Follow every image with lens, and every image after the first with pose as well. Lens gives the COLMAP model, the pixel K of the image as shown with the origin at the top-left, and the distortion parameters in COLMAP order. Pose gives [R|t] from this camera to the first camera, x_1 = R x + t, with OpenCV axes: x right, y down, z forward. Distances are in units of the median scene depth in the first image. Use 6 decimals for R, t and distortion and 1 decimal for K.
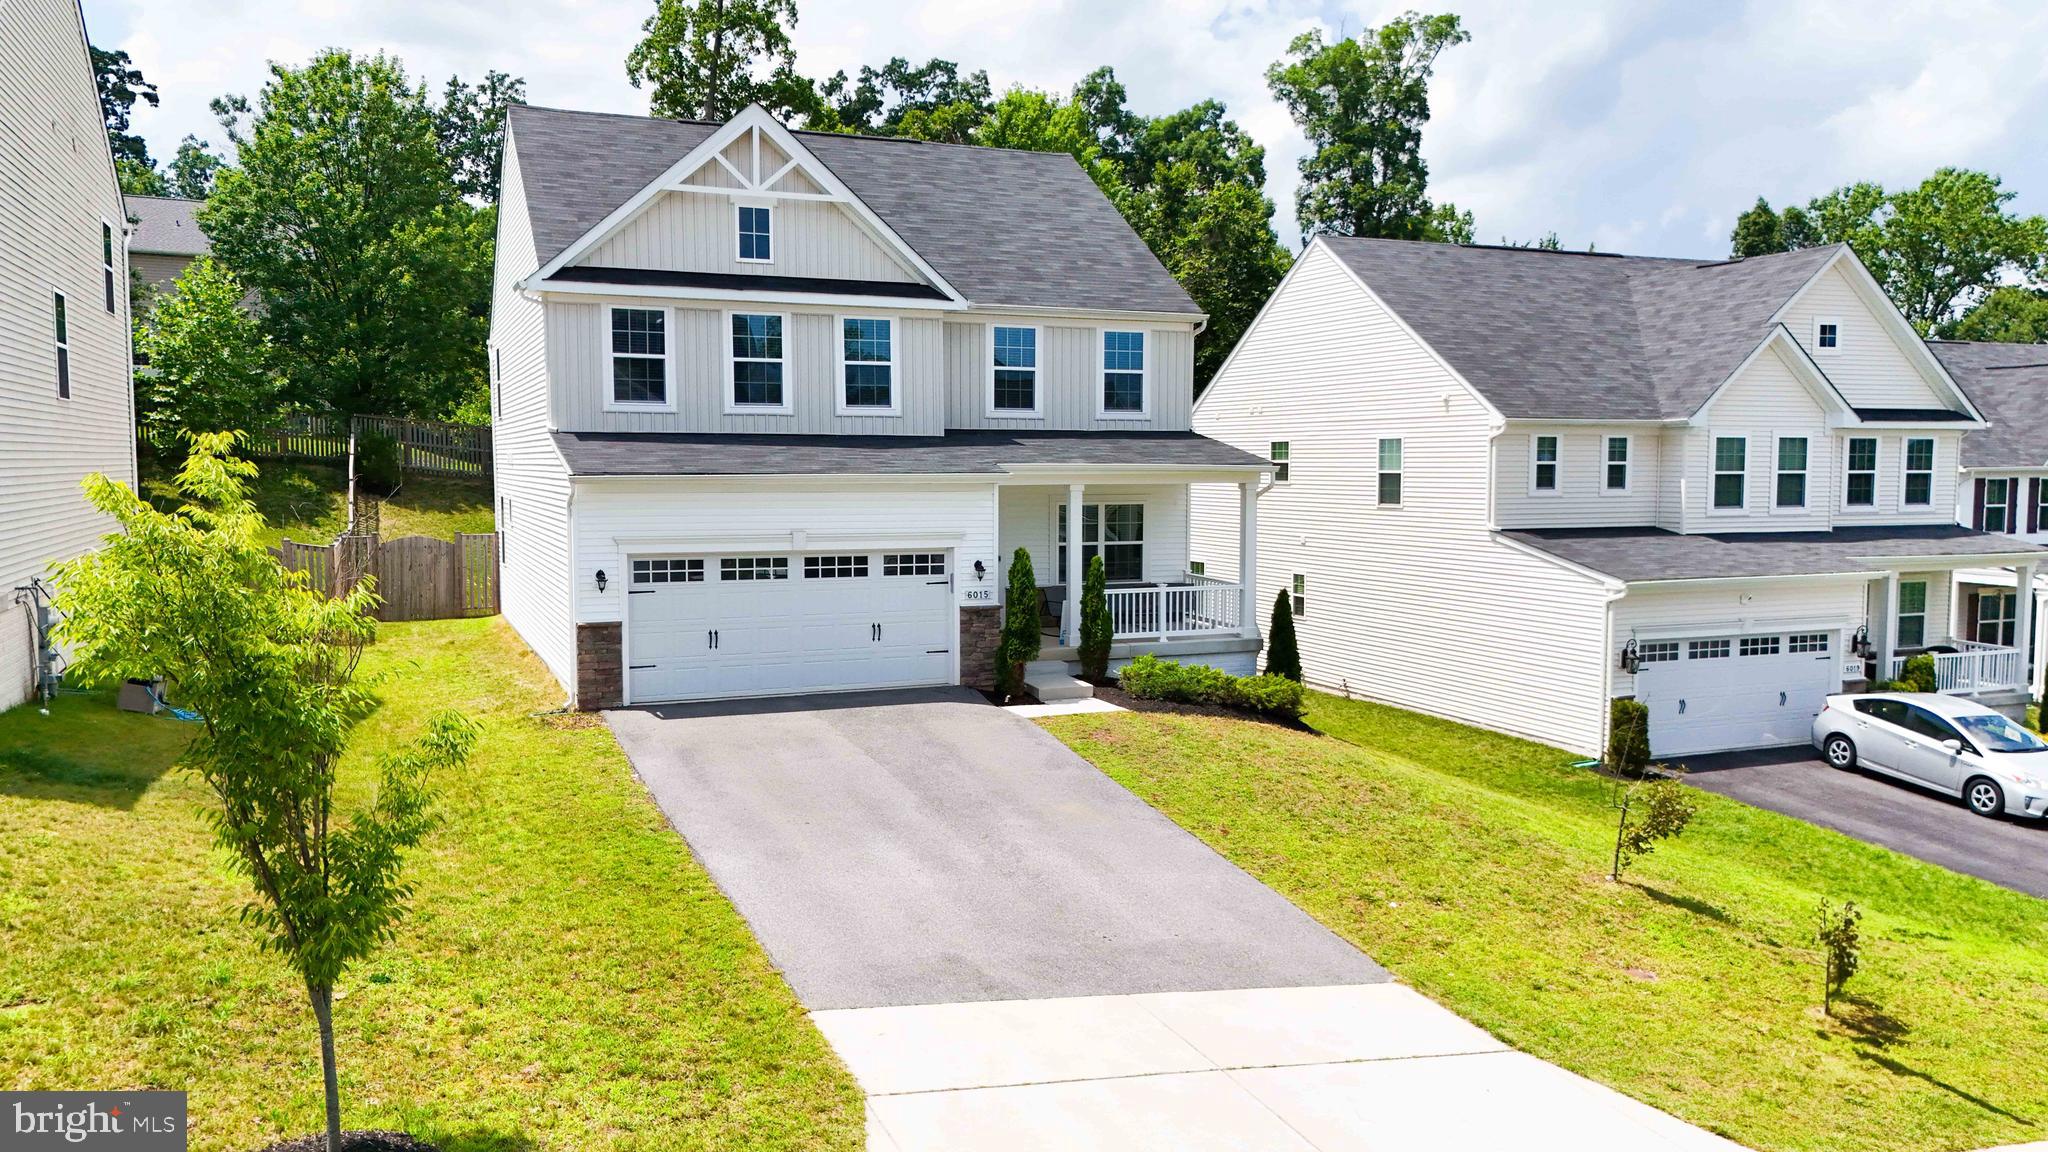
lens RADIAL K [[1534.1, 0, 1050.1], [0, 1534.1, 574.6], [0, 0, 1]] dist [0.053917, -0.001695]
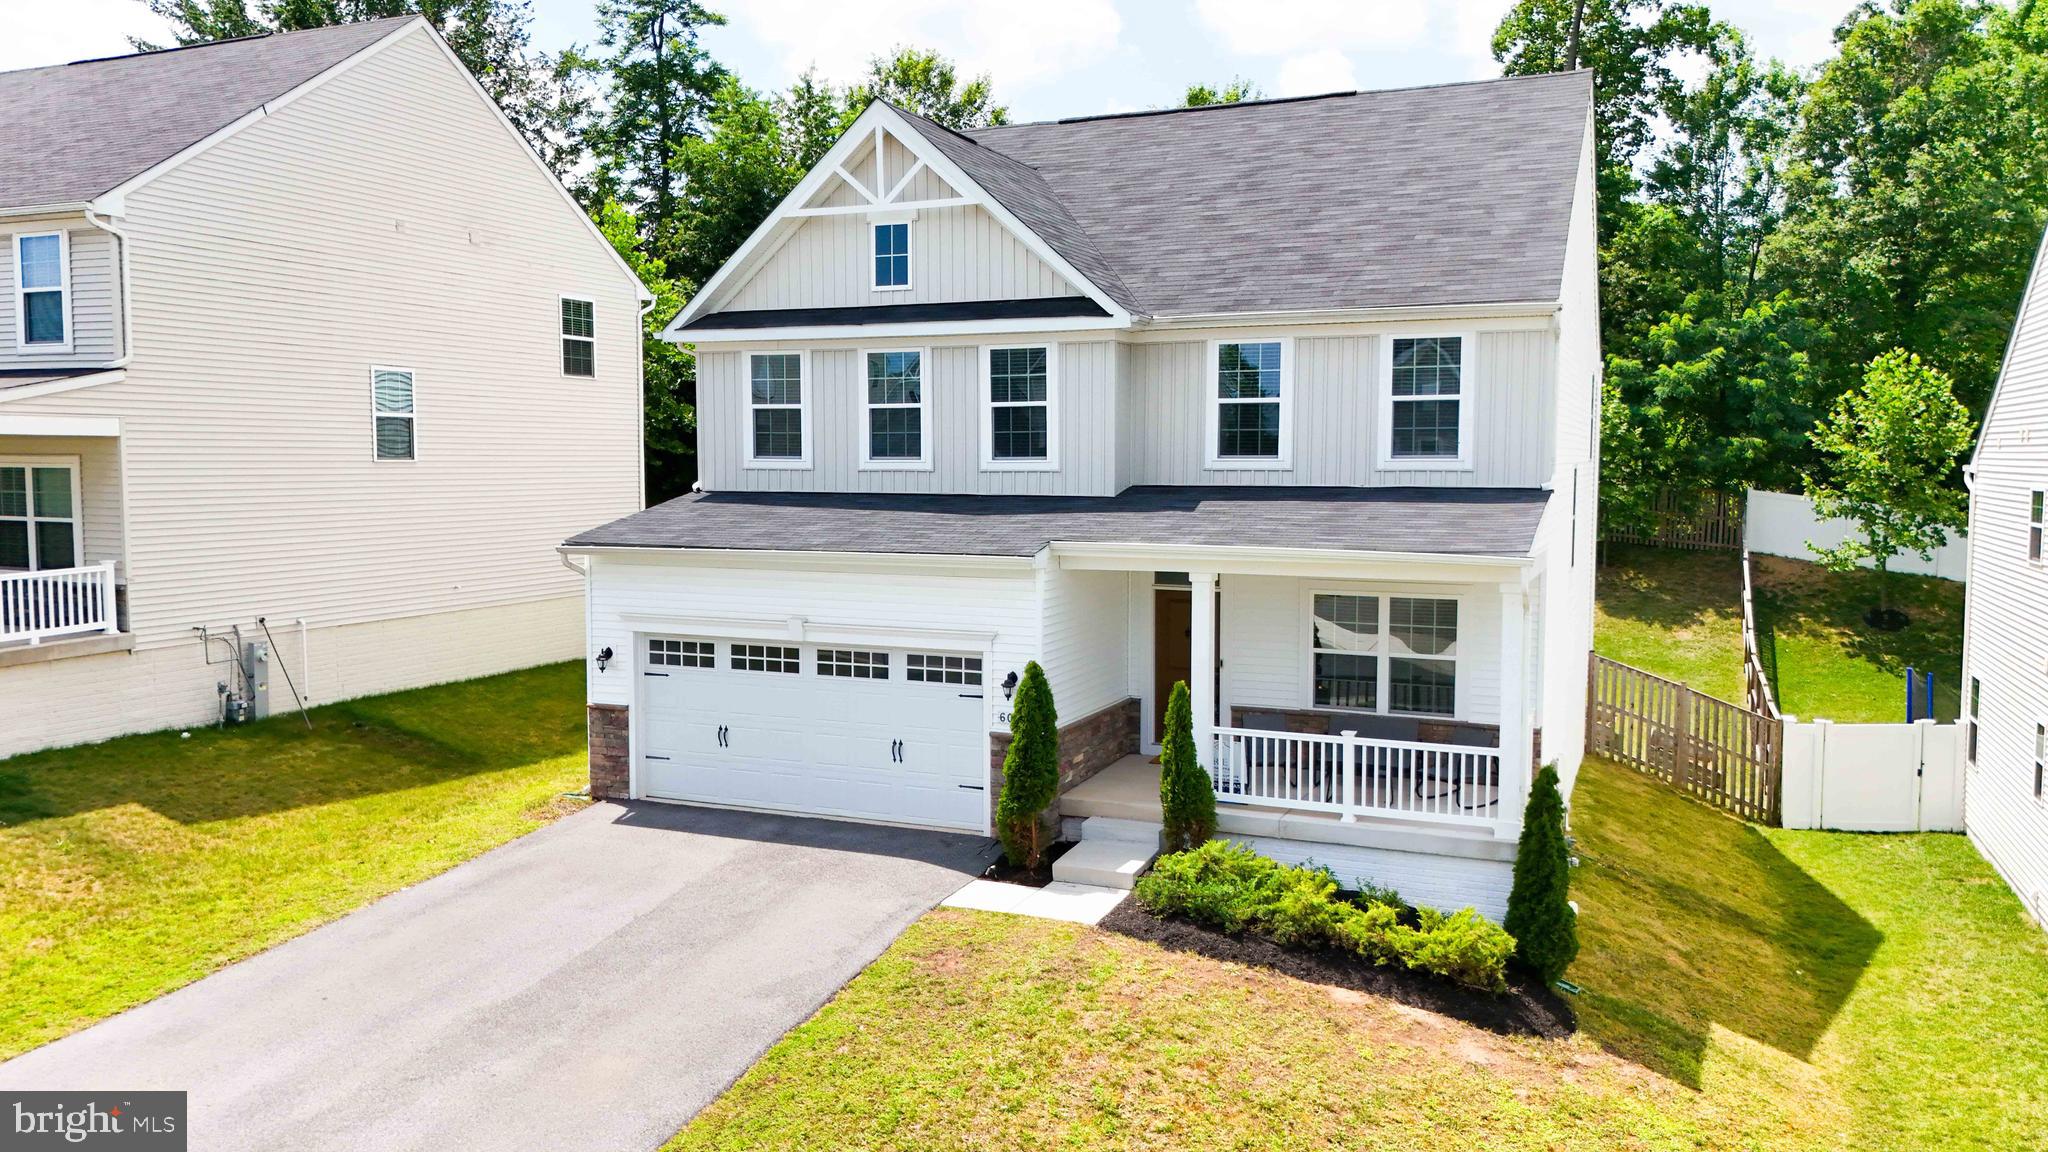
lens RADIAL K [[1496.6, 0, 1033.5], [0, 1496.6, 572.6], [0, 0, 1]] dist [0.057934, -0.002388]
pose [[0.683564, 0.045445, -0.728474, 0.461797], [-0.058192, 0.998276, 0.007672, -0.060271], [0.727567, 0.037147, 0.685030, 0.505251]]
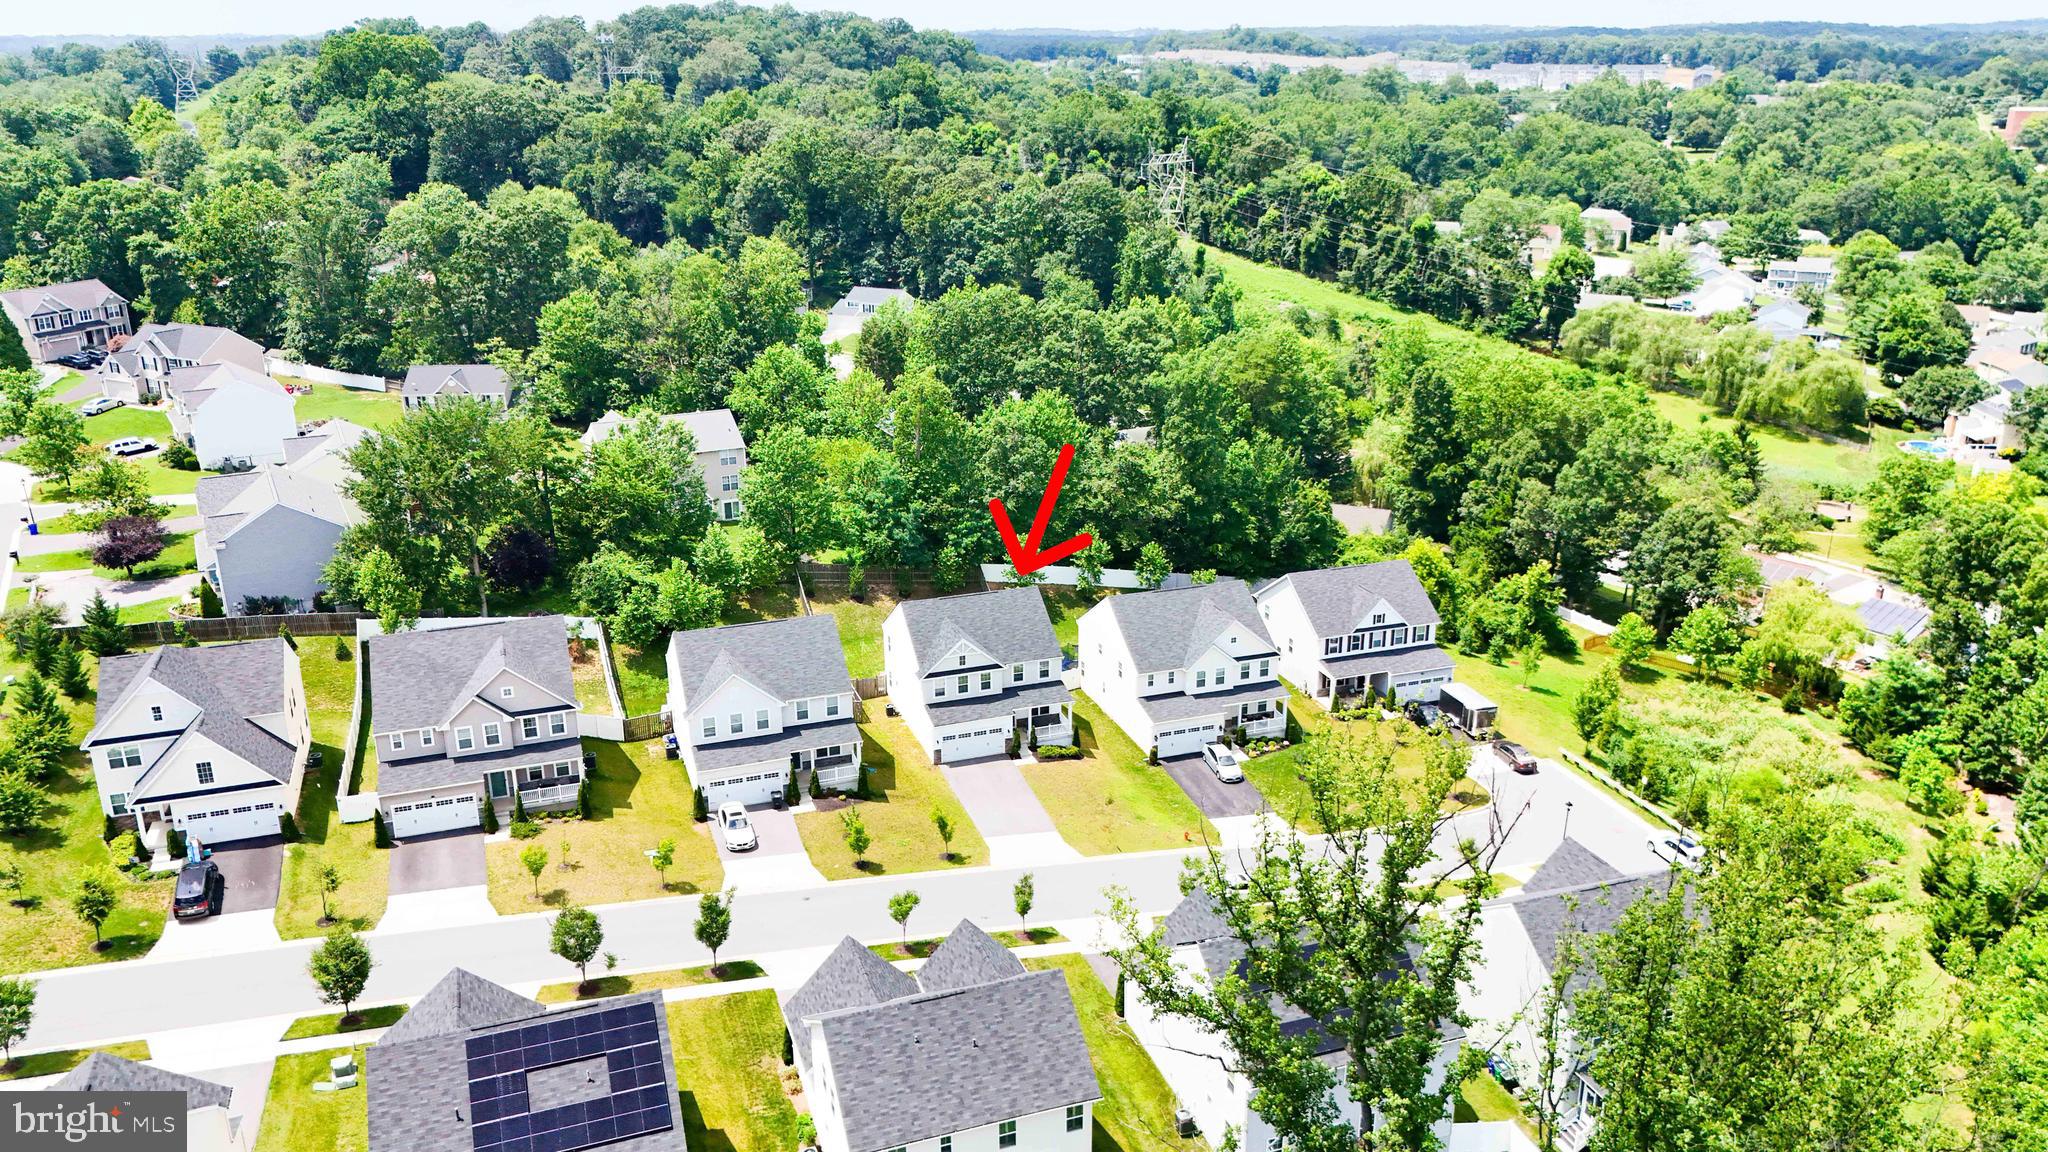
lens RADIAL K [[1496.6, 0, 1033.5], [0, 1496.6, 572.6], [0, 0, 1]] dist [0.057934, -0.002388]
pose [[0.997248, 0.021646, -0.070913, 0.353800], [-0.002051, 0.964122, 0.265453, -1.726513], [0.074115, -0.264577, 0.961512, -3.398309]]
